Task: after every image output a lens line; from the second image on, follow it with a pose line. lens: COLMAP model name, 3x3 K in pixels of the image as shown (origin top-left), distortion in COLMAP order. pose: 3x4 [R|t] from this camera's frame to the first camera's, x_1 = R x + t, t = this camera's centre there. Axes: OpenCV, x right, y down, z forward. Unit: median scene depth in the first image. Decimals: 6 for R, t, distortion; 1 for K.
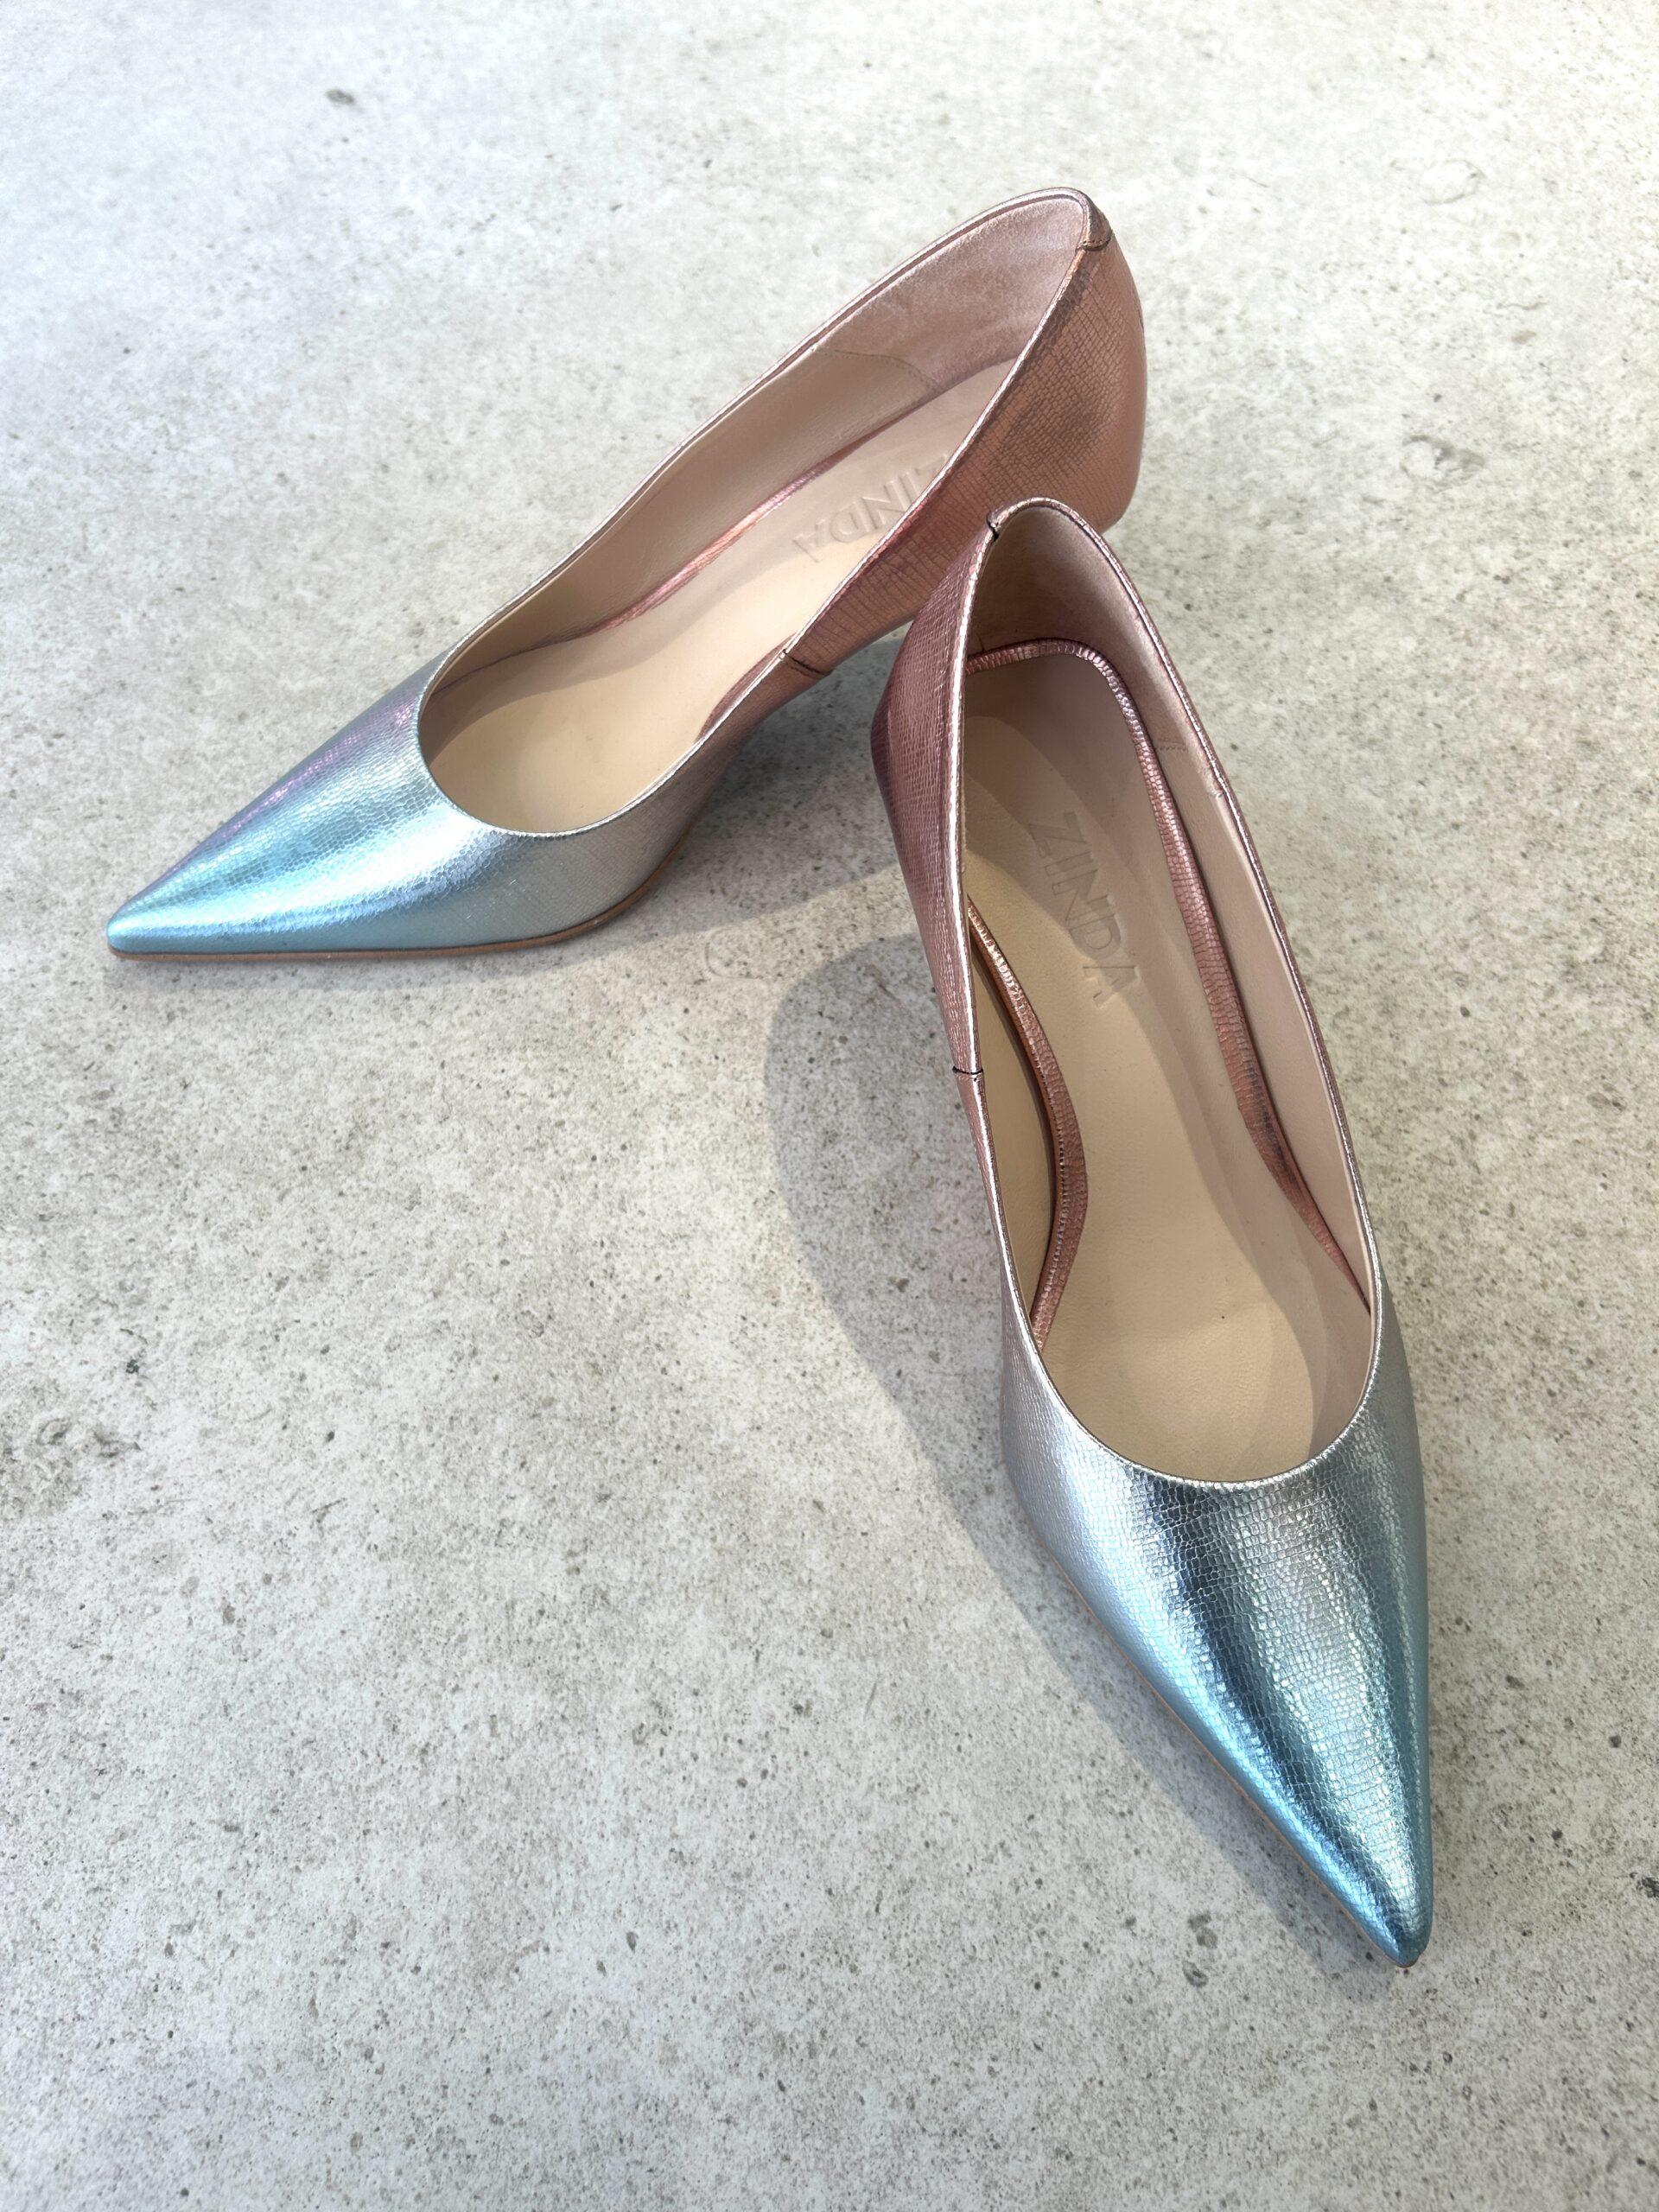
lens RADIAL K [[1714.6, 0, 820.7], [0, 1714.6, 1096.0], [0, 0, 1]] dist [0.005595, -0.007668]
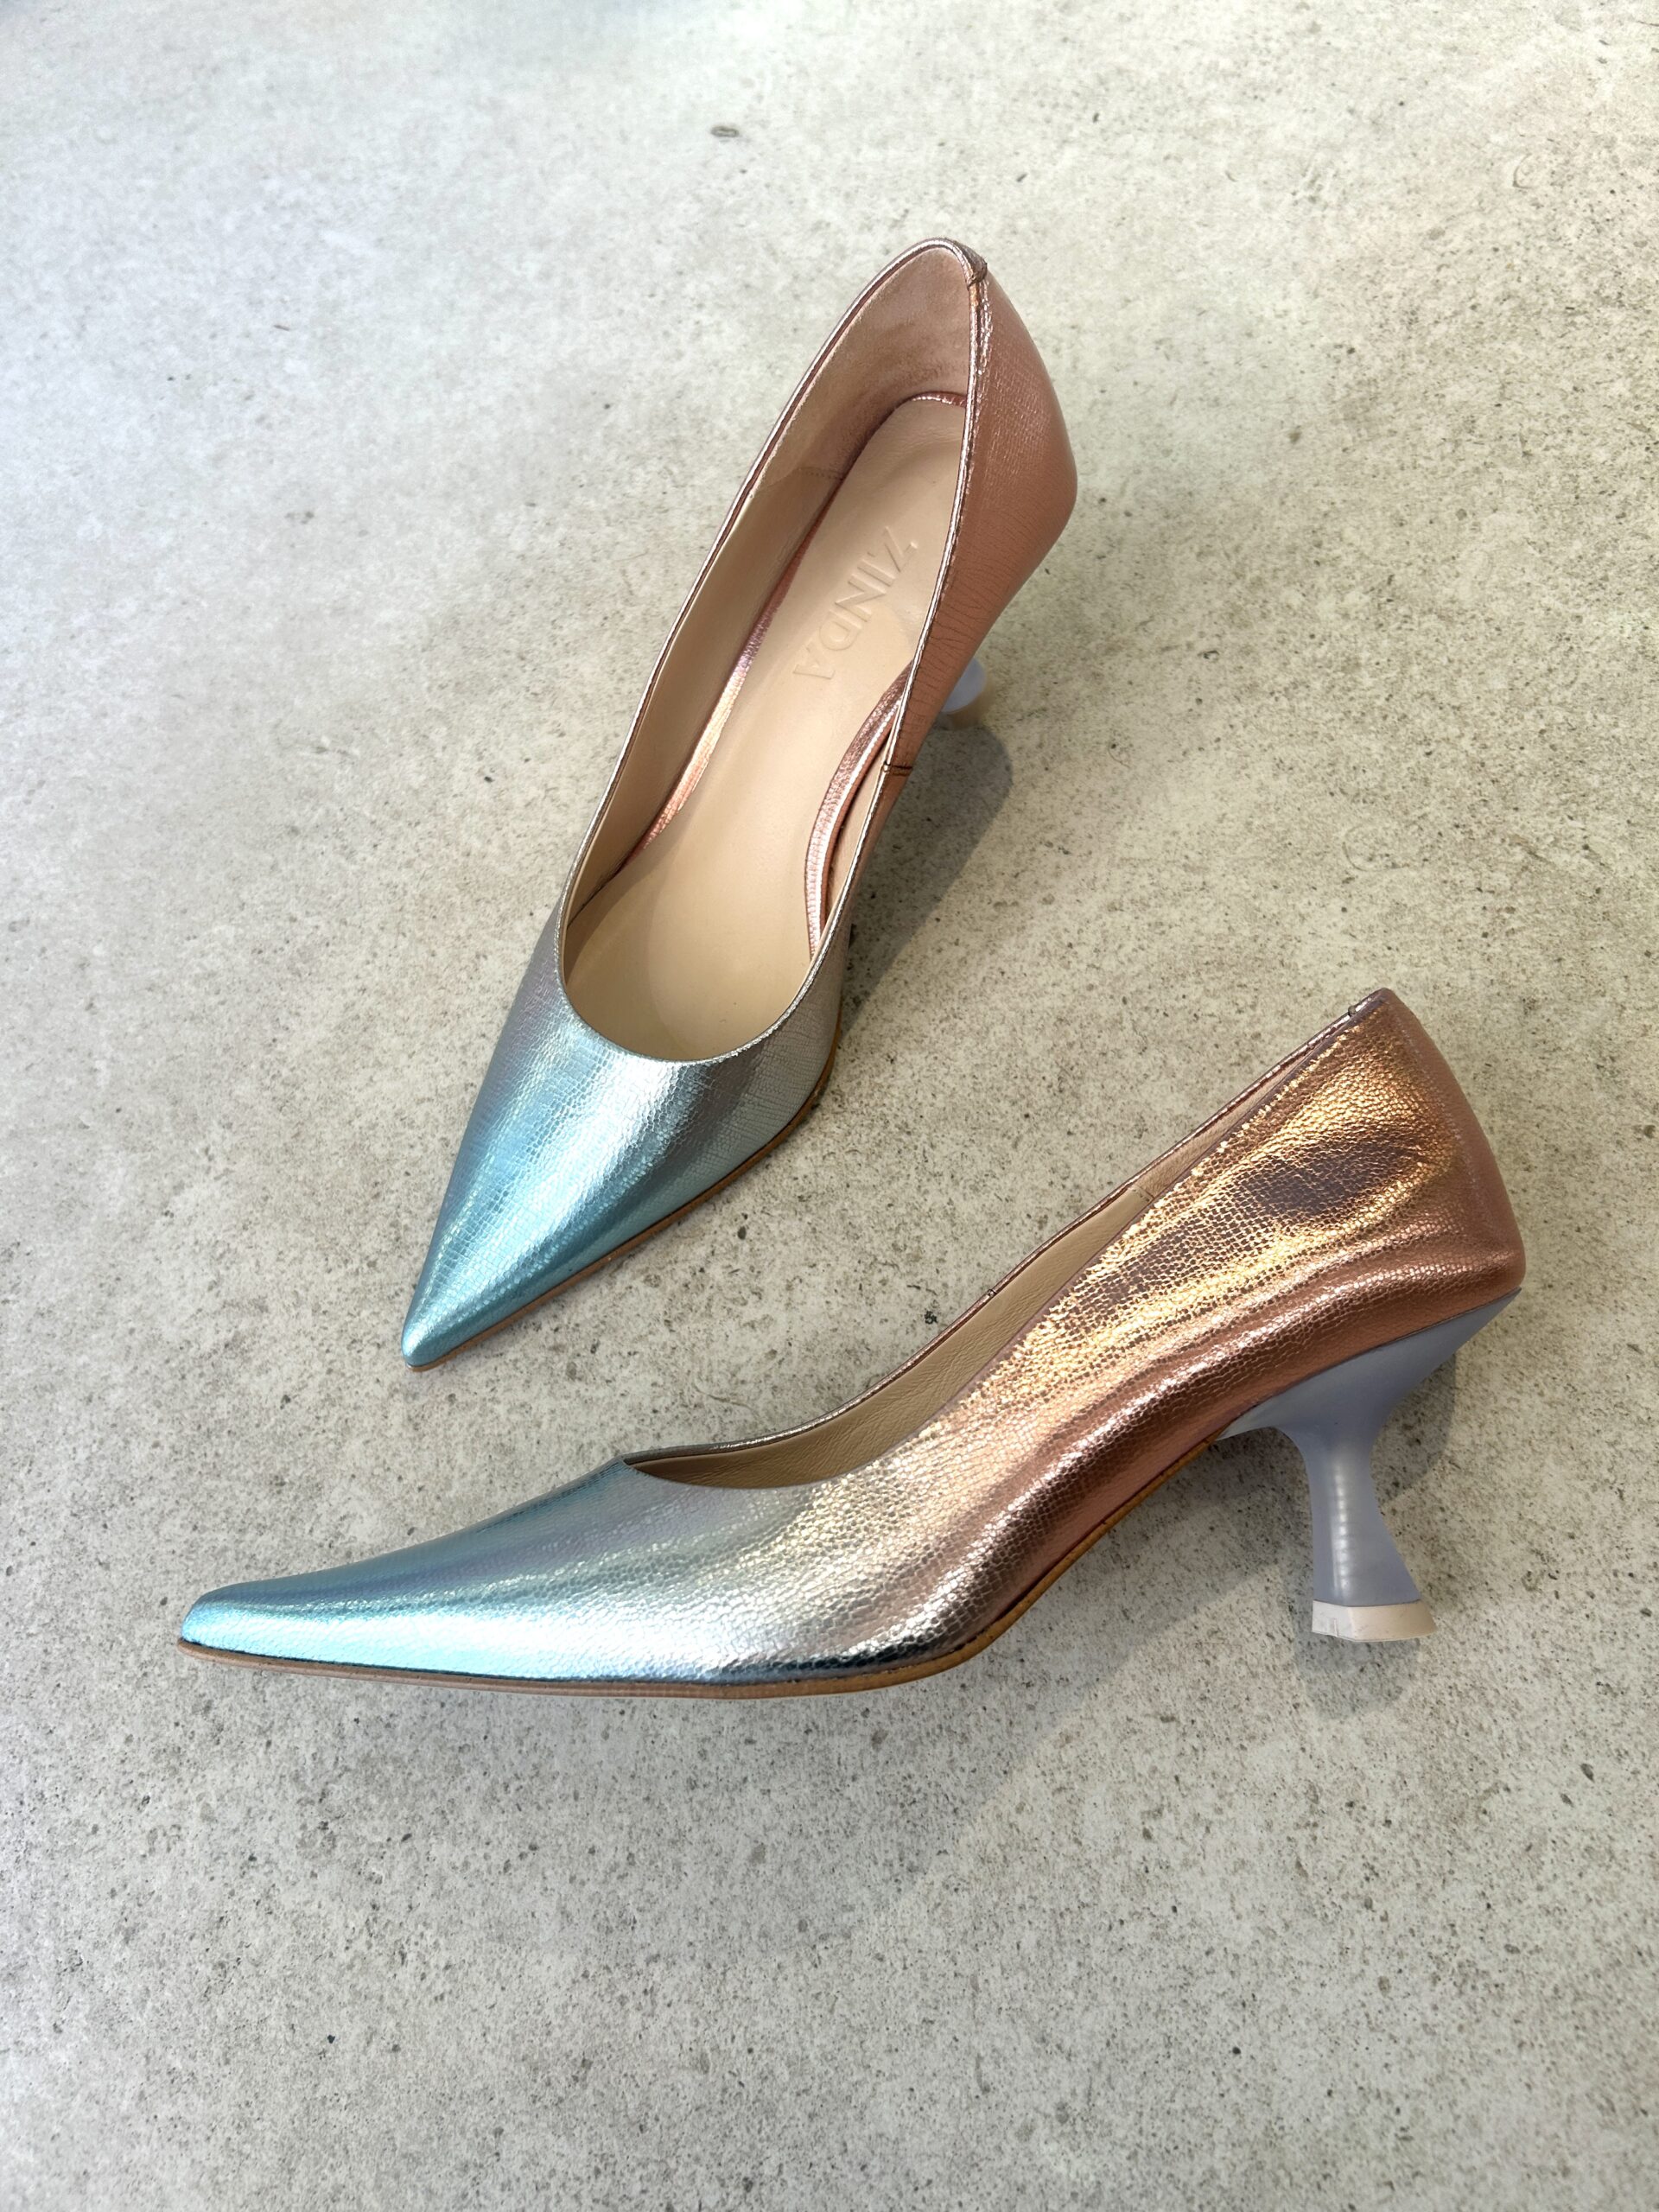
lens RADIAL K [[1714.6, 0, 820.7], [0, 1714.6, 1096.0], [0, 0, 1]] dist [0.005595, -0.007668]
pose [[0.982494, -0.162840, -0.090494, -0.364648], [0.163295, 0.986574, -0.002398, 0.012890], [0.089669, -0.012421, 0.995894, -0.066551]]
